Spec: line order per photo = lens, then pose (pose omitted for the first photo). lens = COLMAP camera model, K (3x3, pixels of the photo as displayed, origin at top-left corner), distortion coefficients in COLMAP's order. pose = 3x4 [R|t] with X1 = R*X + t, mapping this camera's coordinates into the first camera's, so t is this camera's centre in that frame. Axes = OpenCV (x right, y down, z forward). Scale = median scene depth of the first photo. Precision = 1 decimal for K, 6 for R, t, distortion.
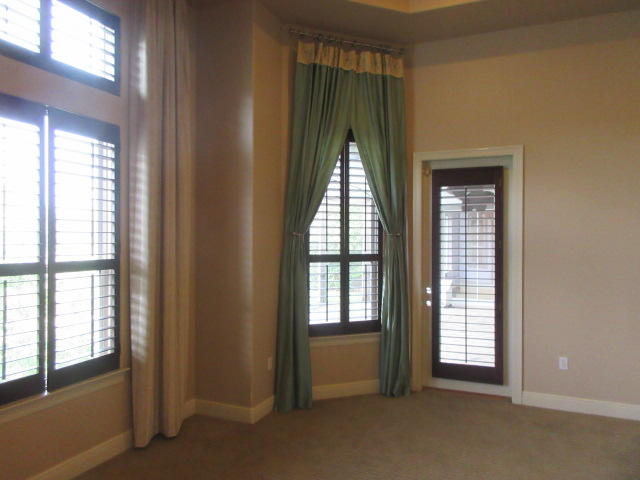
lens RADIAL K [[474.3, 0, 320.9], [0, 474.3, 229.7], [0, 0, 1]] dist [0.000125, 0.001745]
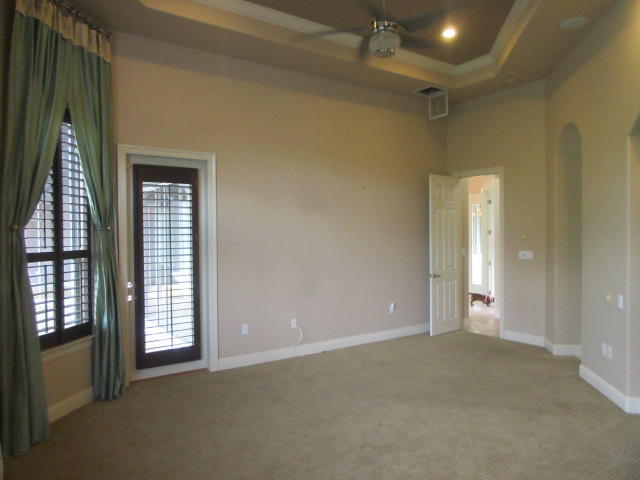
lens RADIAL K [[474.6, 0, 322.2], [0, 474.6, 238.4], [0, 0, 1]] dist [-0.007621, 0.011526]
pose [[0.529025, -0.015771, 0.848459, -0.424821], [-0.000054, 0.999827, 0.018619, 0.012167], [-0.848606, -0.009896, 0.528933, 0.139409]]
